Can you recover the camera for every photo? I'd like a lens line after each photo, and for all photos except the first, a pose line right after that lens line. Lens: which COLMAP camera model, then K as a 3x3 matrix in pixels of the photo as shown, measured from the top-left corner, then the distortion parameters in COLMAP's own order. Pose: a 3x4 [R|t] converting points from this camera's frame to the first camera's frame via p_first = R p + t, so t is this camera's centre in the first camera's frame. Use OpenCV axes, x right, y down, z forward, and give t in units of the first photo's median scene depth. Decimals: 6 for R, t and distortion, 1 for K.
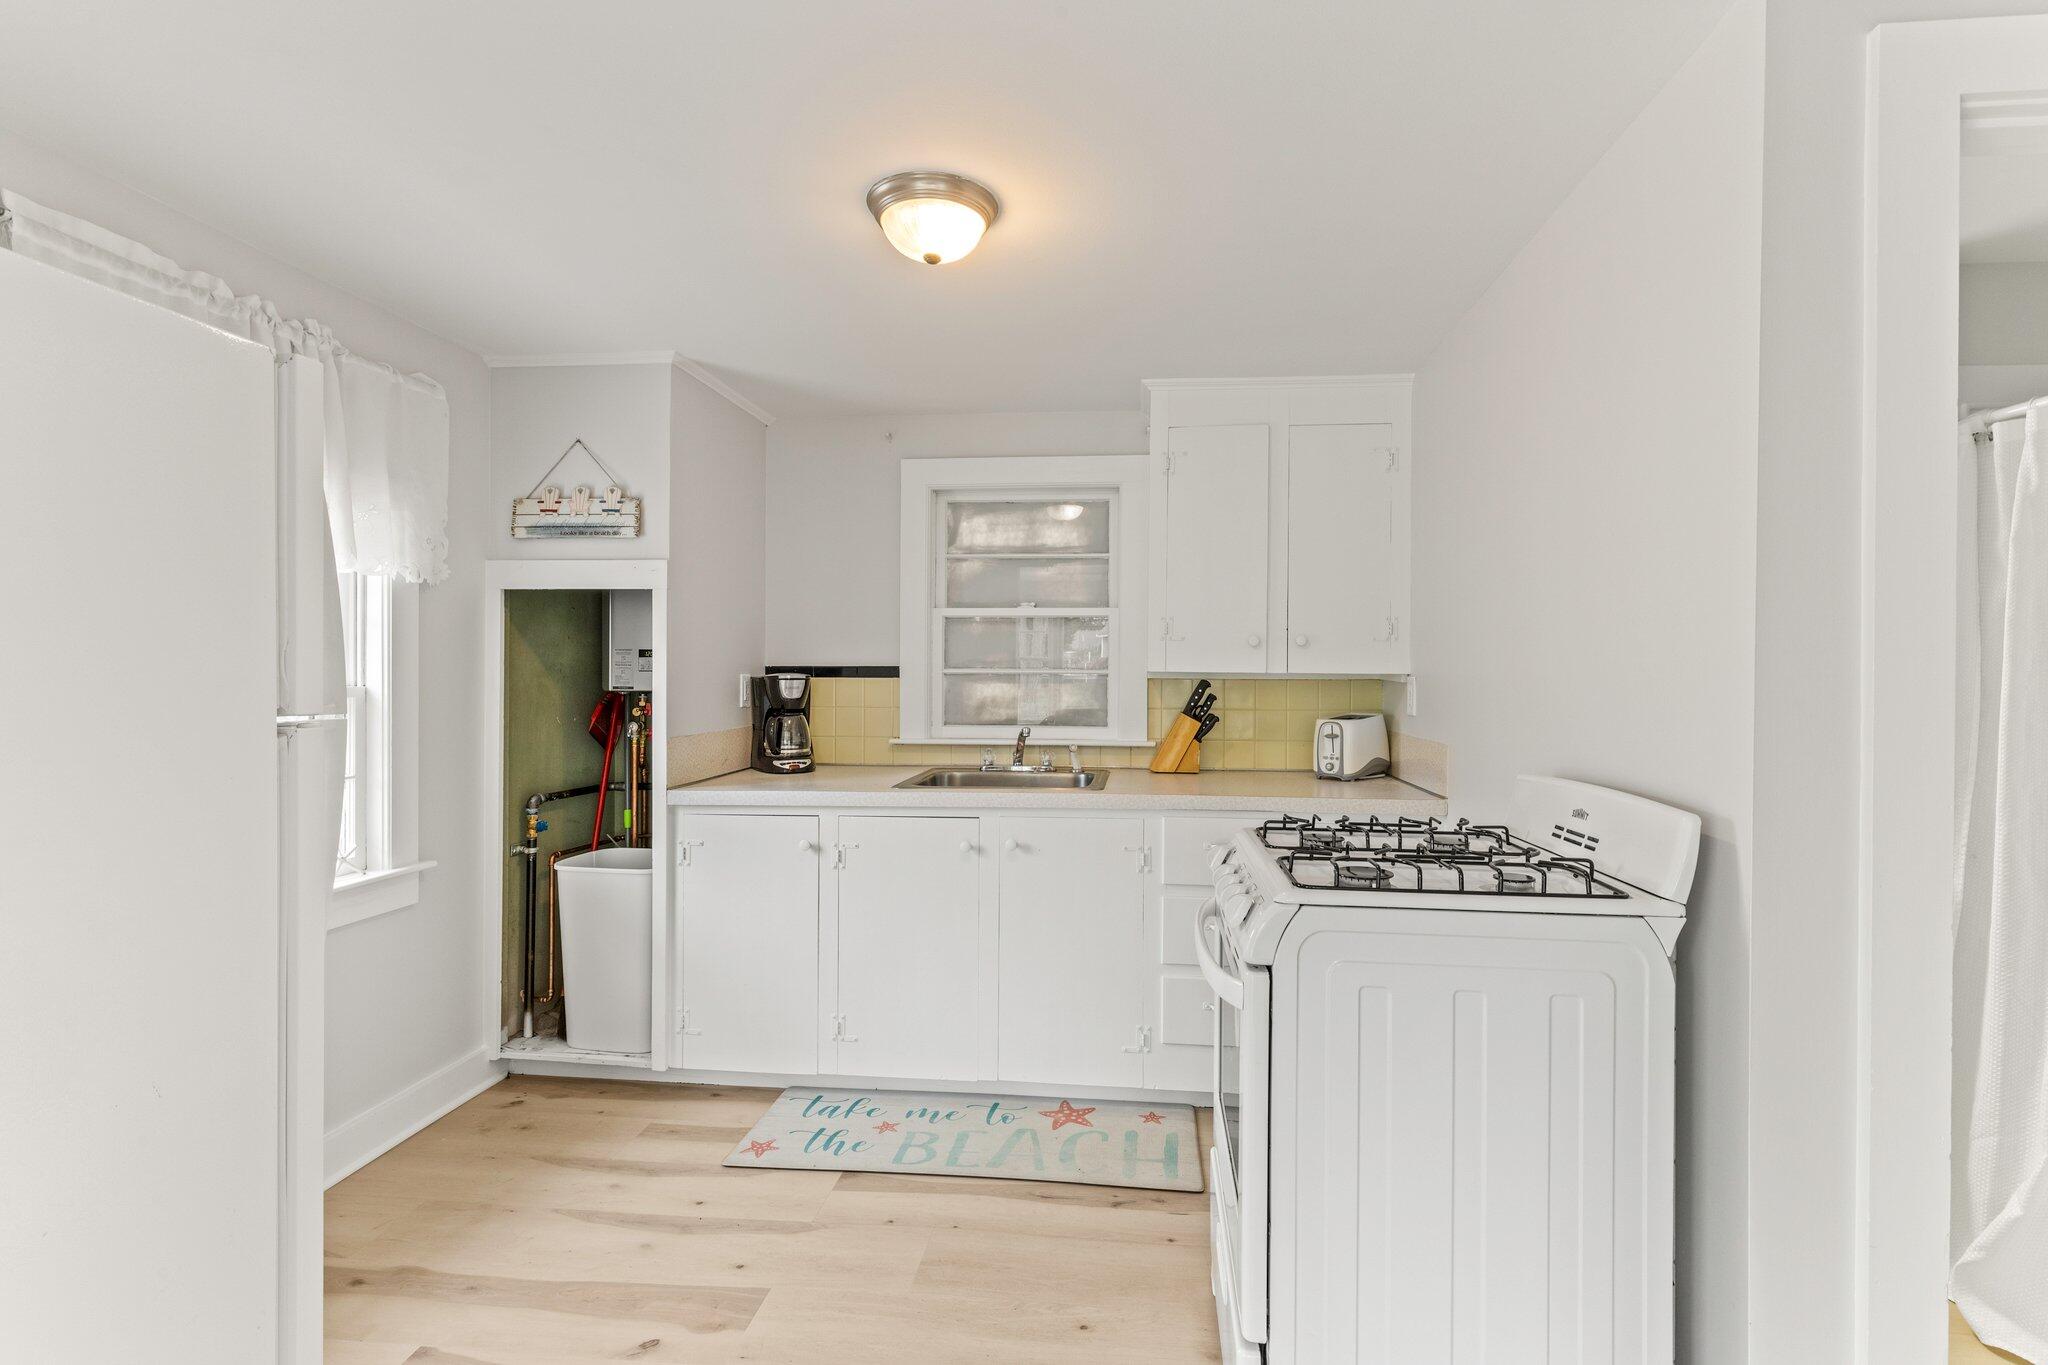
lens RADIAL K [[927.4, 0, 1029.5], [0, 927.4, 675.9], [0, 0, 1]] dist [0.001005, -0.000457]
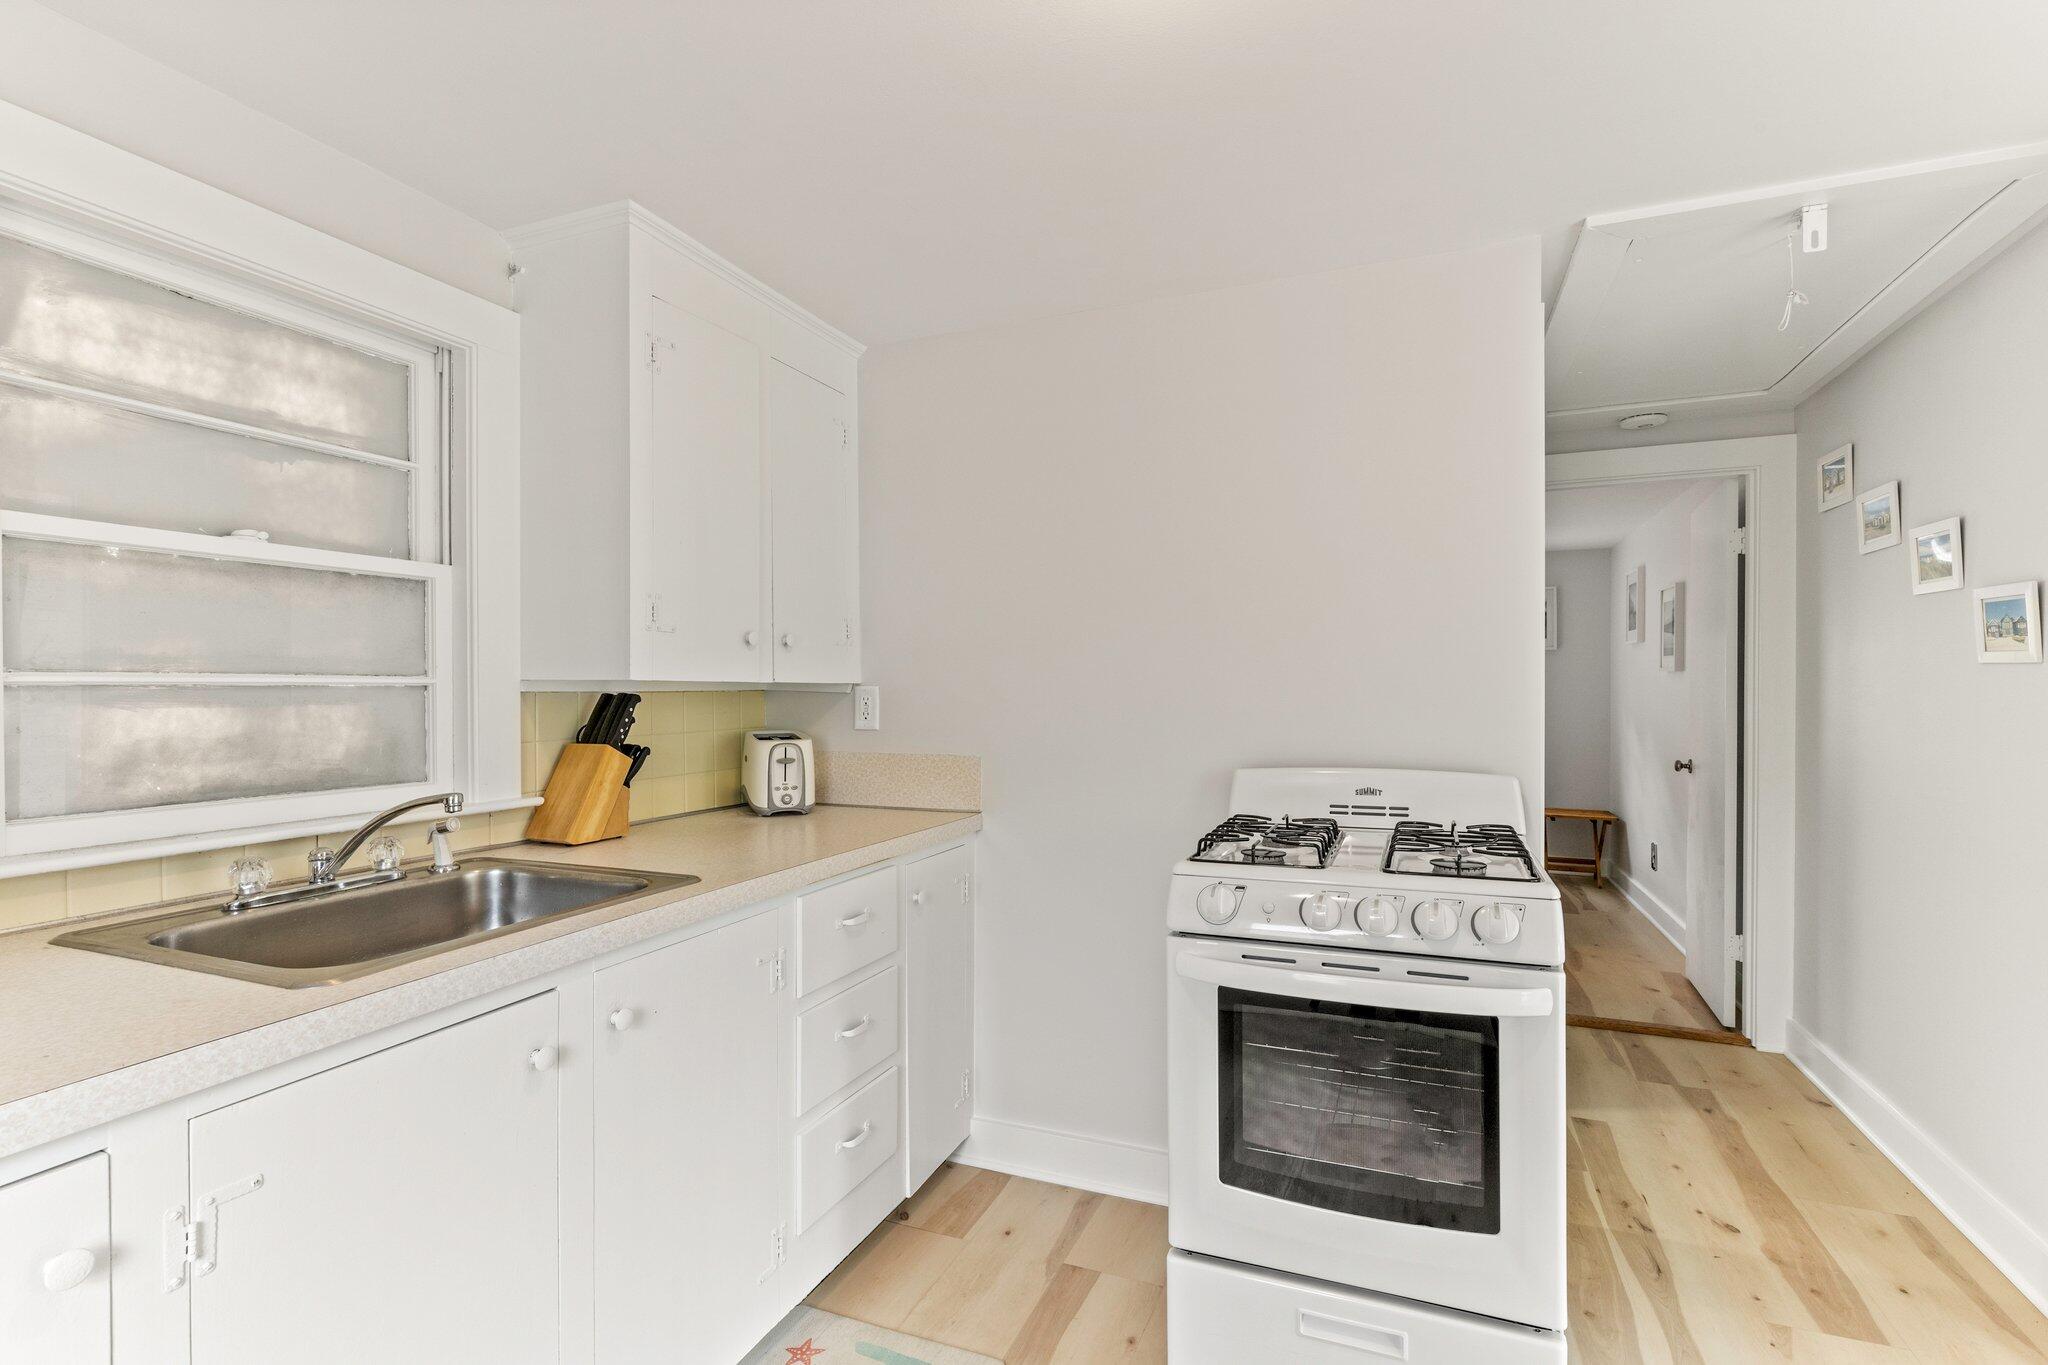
lens RADIAL K [[961.7, 0, 1051.8], [0, 961.7, 691.5], [0, 0, 1]] dist [0.001527, -0.000111]
pose [[0.249737, -0.011069, 0.968250, -0.380112], [0.003227, 0.999939, 0.010599, -0.002828], [-0.968308, 0.000477, 0.249757, 0.514021]]
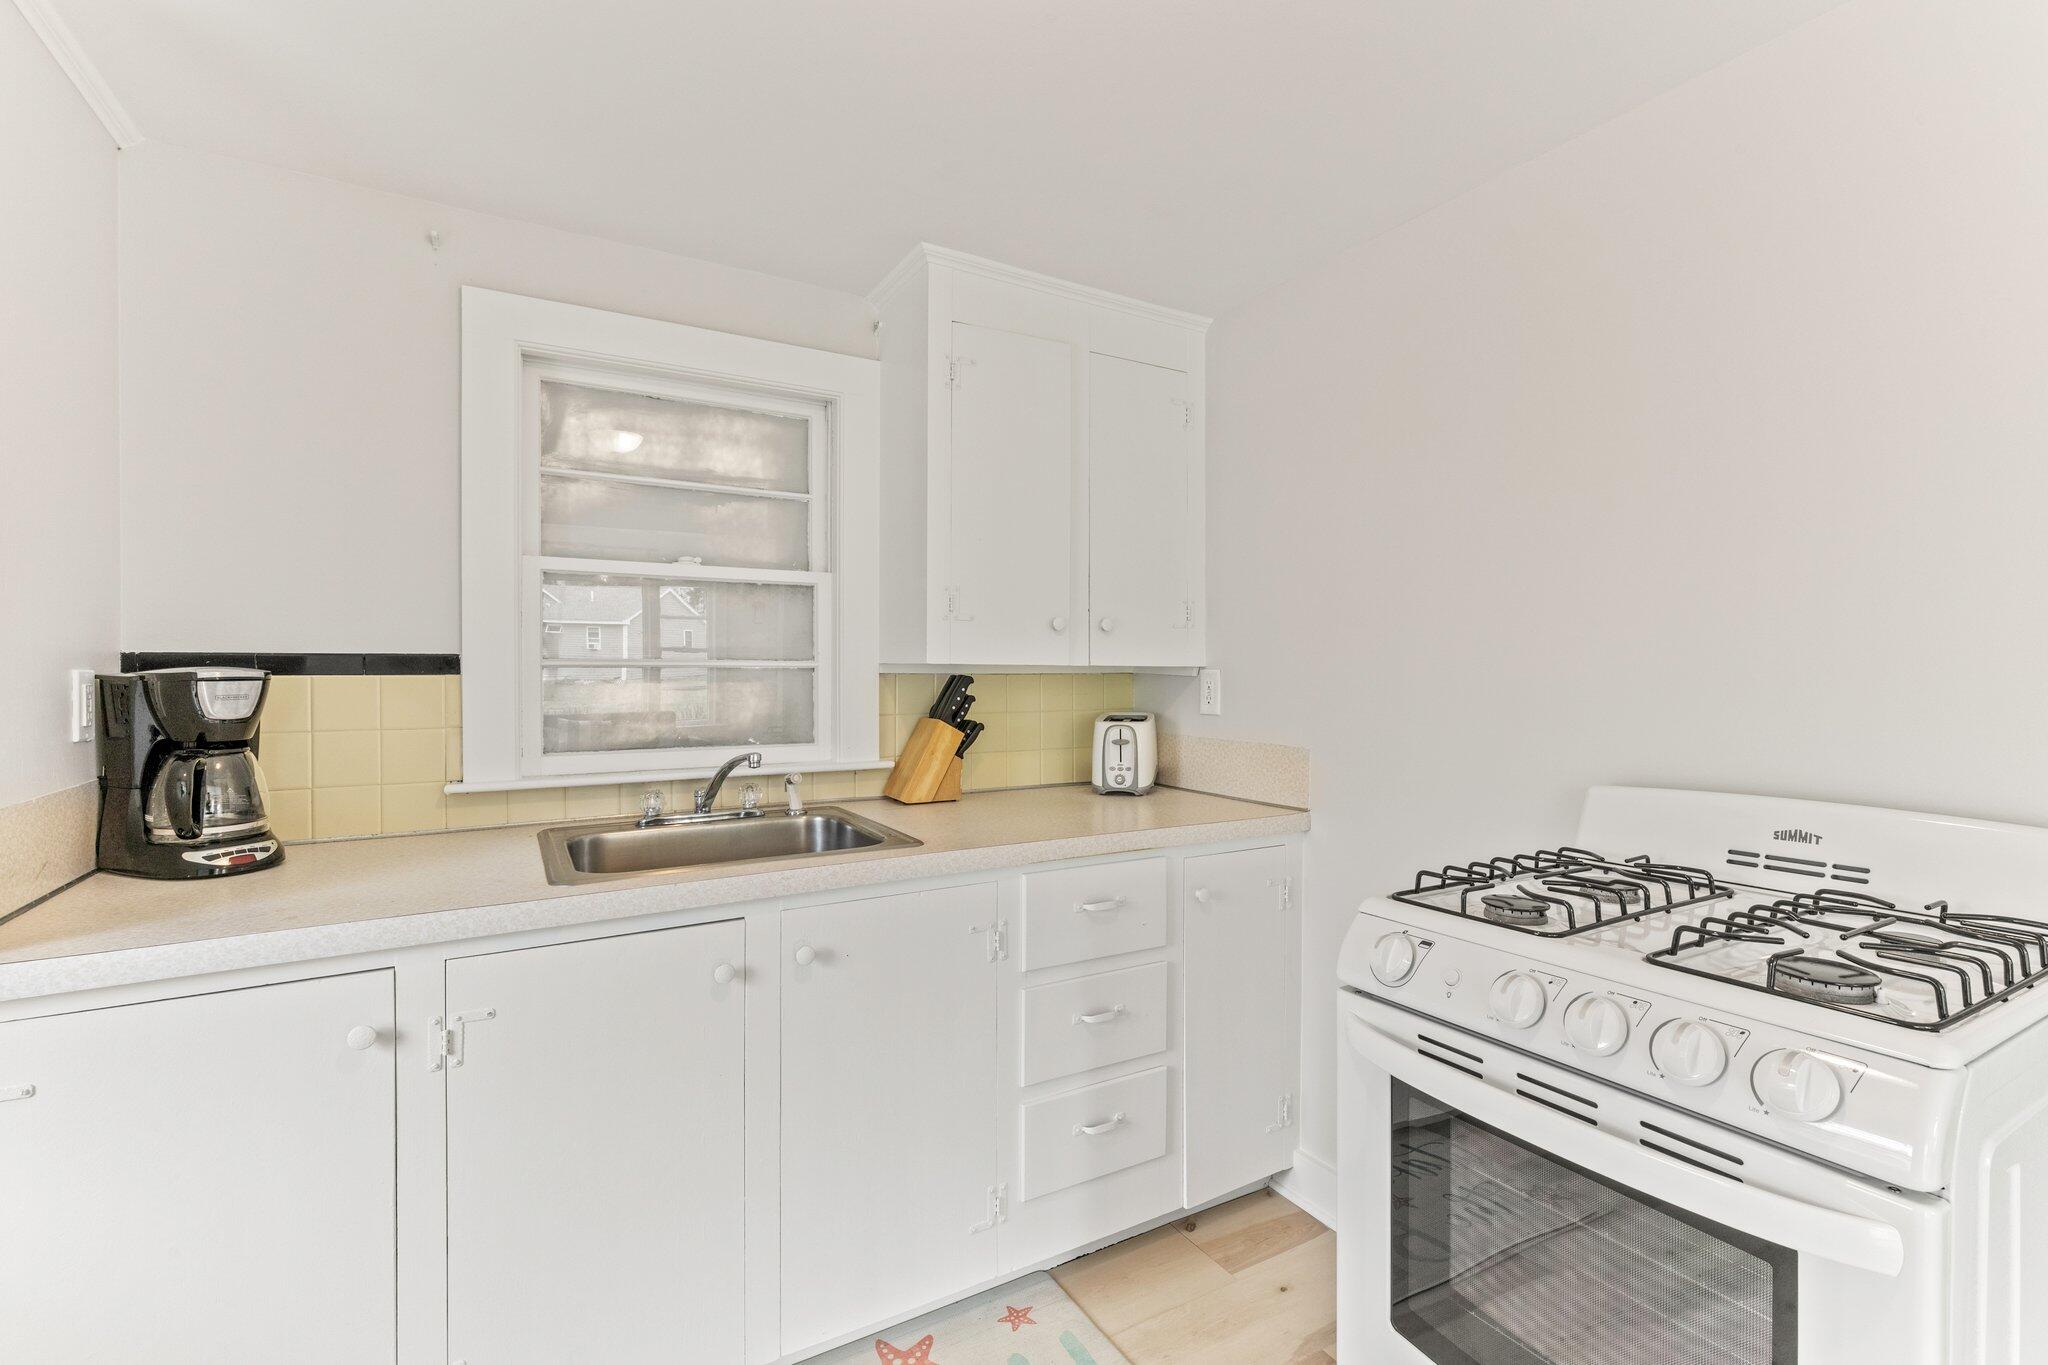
lens RADIAL K [[927.4, 0, 1029.5], [0, 927.4, 675.9], [0, 0, 1]] dist [0.001005, -0.000457]
pose [[0.798176, -0.008231, 0.602368, -0.210373], [0.002944, 0.999948, 0.009763, -0.001863], [-0.602417, -0.006020, 0.798159, 0.354495]]
